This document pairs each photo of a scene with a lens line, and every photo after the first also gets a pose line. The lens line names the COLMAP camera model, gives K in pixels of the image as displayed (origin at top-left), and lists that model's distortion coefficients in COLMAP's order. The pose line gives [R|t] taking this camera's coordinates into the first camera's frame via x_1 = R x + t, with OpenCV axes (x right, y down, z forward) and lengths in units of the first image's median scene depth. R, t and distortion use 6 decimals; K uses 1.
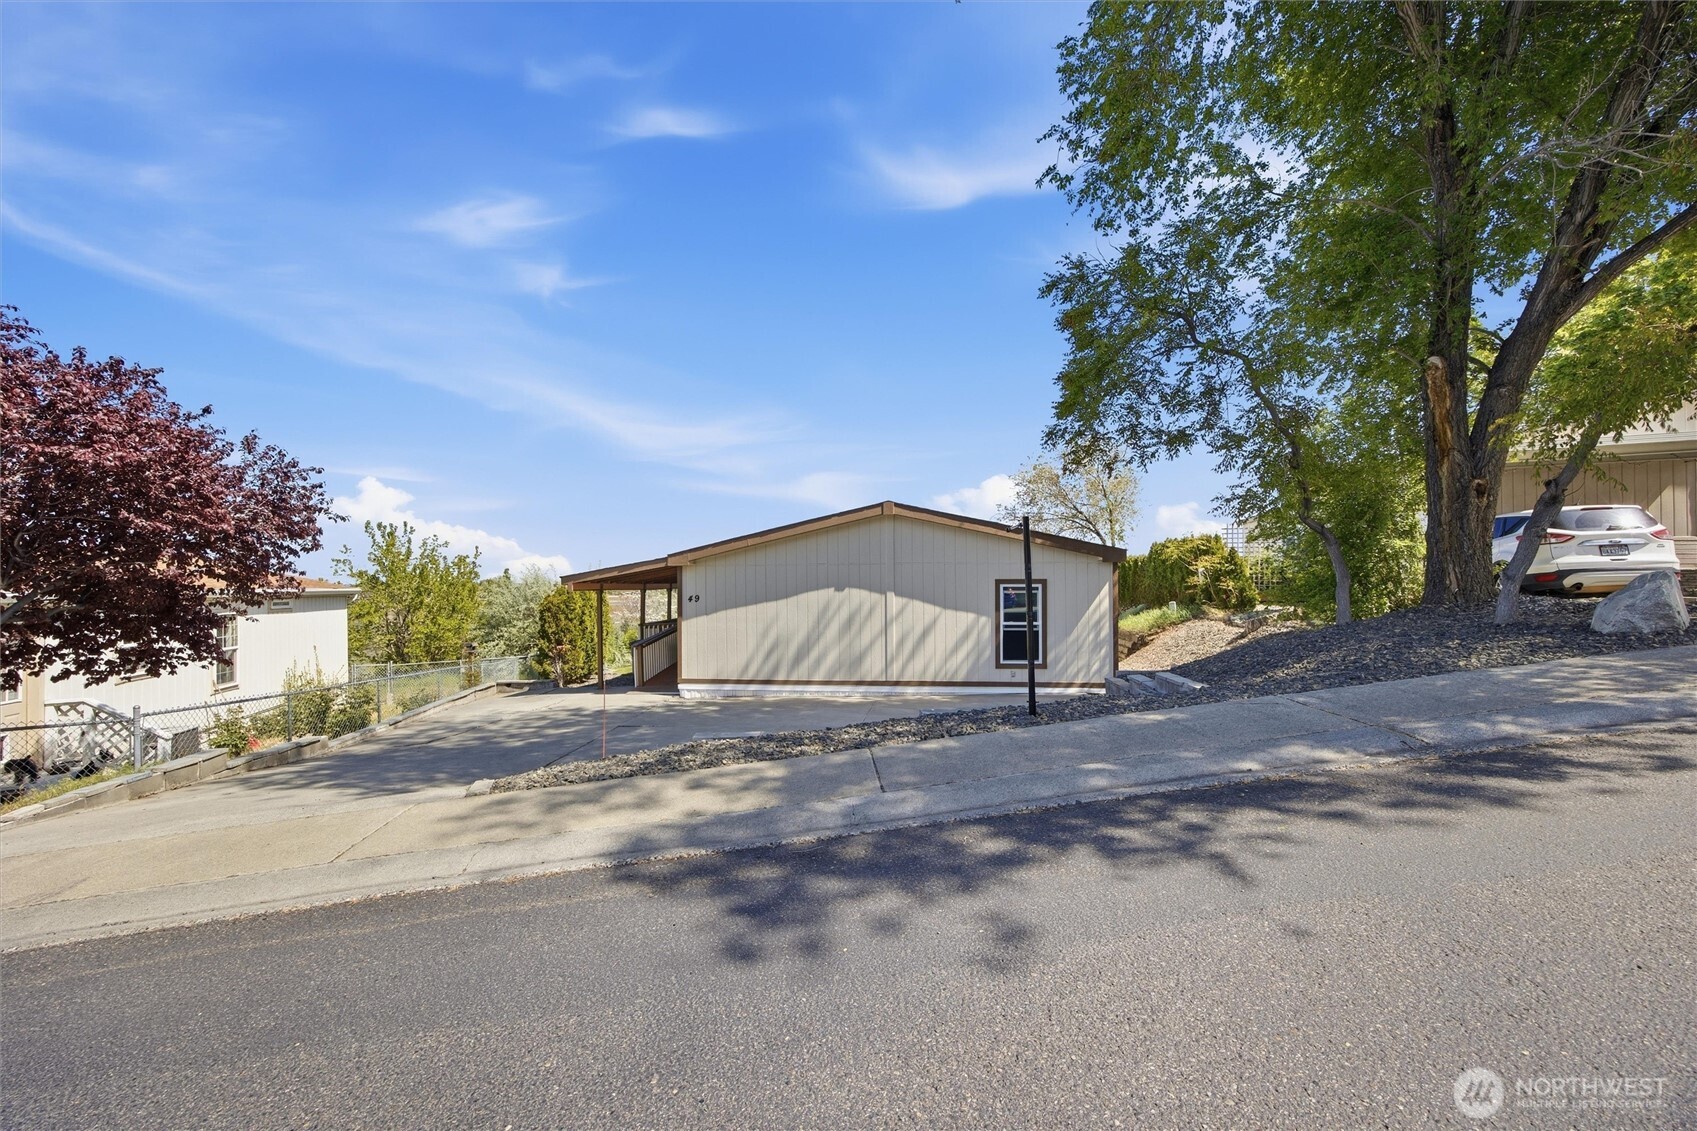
lens RADIAL K [[668.6, 0, 831.3], [0, 668.6, 575.3], [0, 0, 1]] dist [-0.029222, 0.016167]
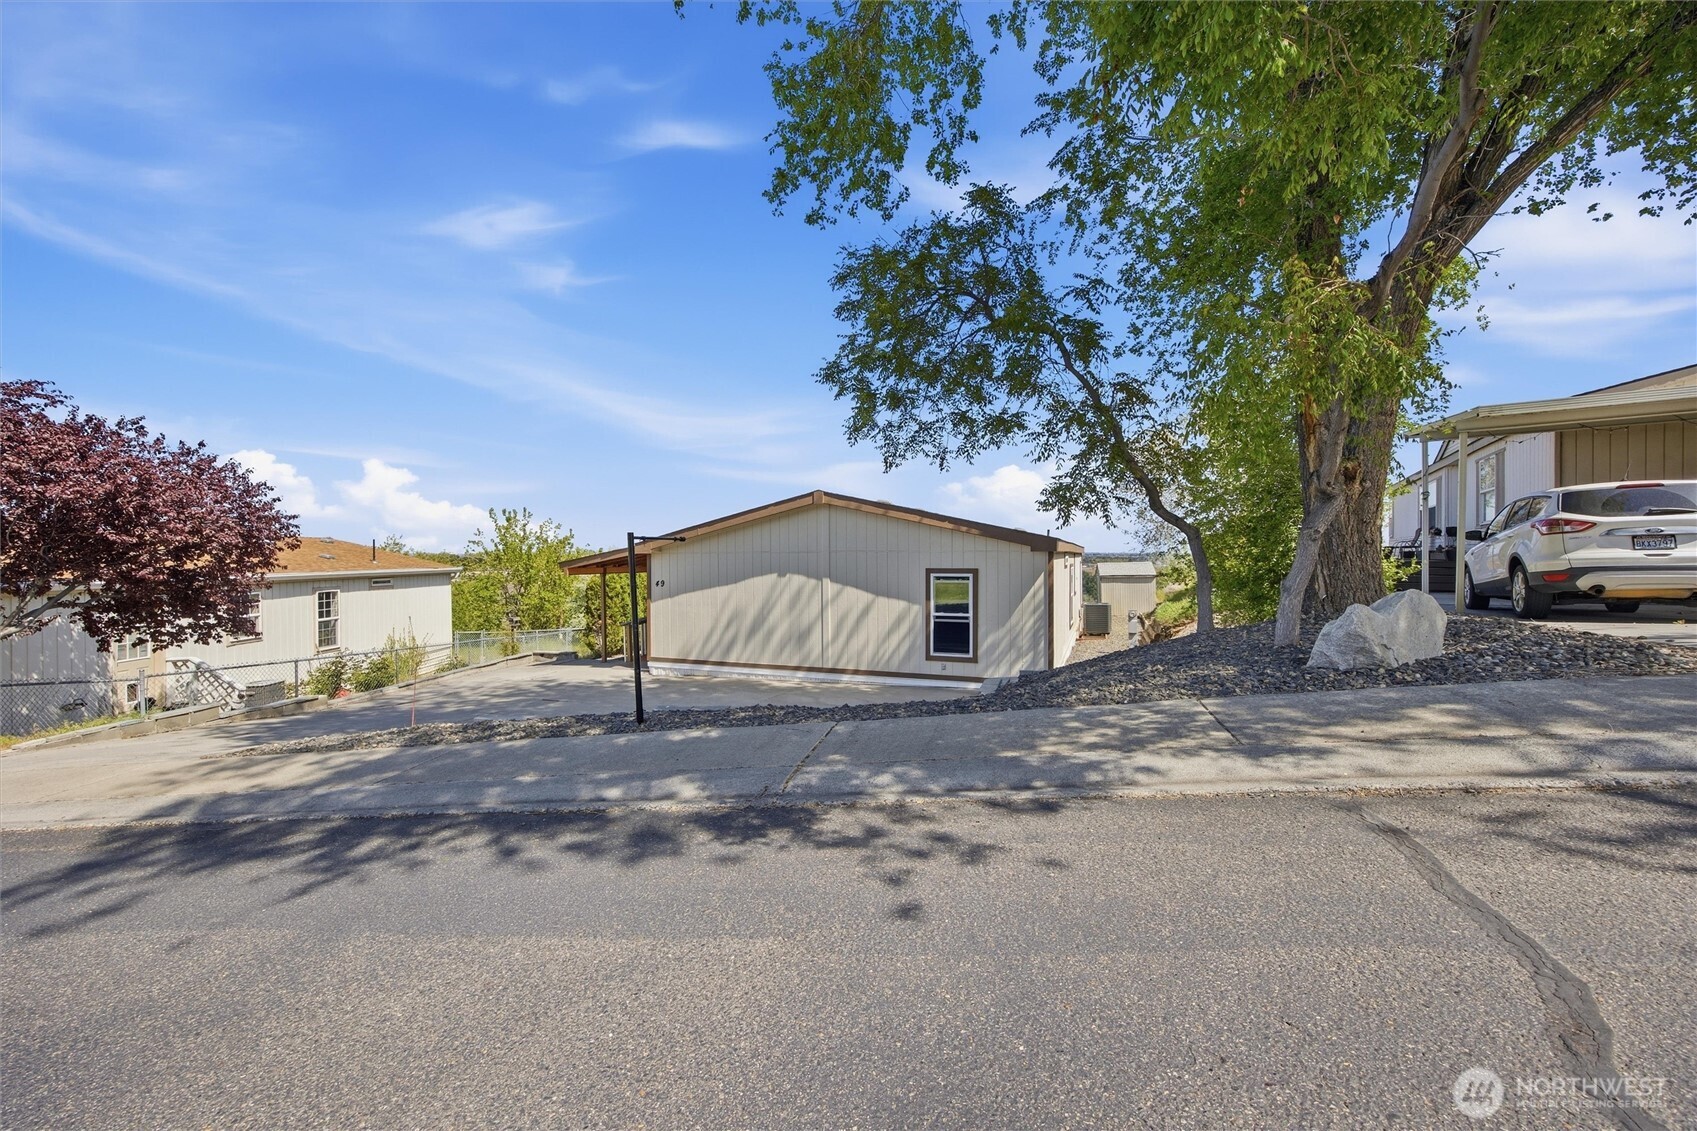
lens RADIAL K [[668.6, 0, 831.3], [0, 668.6, 575.3], [0, 0, 1]] dist [-0.029222, 0.016167]
pose [[0.965937, 0.008196, -0.258647, 0.364909], [0.003715, 0.998956, 0.045529, -0.028594], [0.258750, -0.044940, 0.964898, 0.032605]]
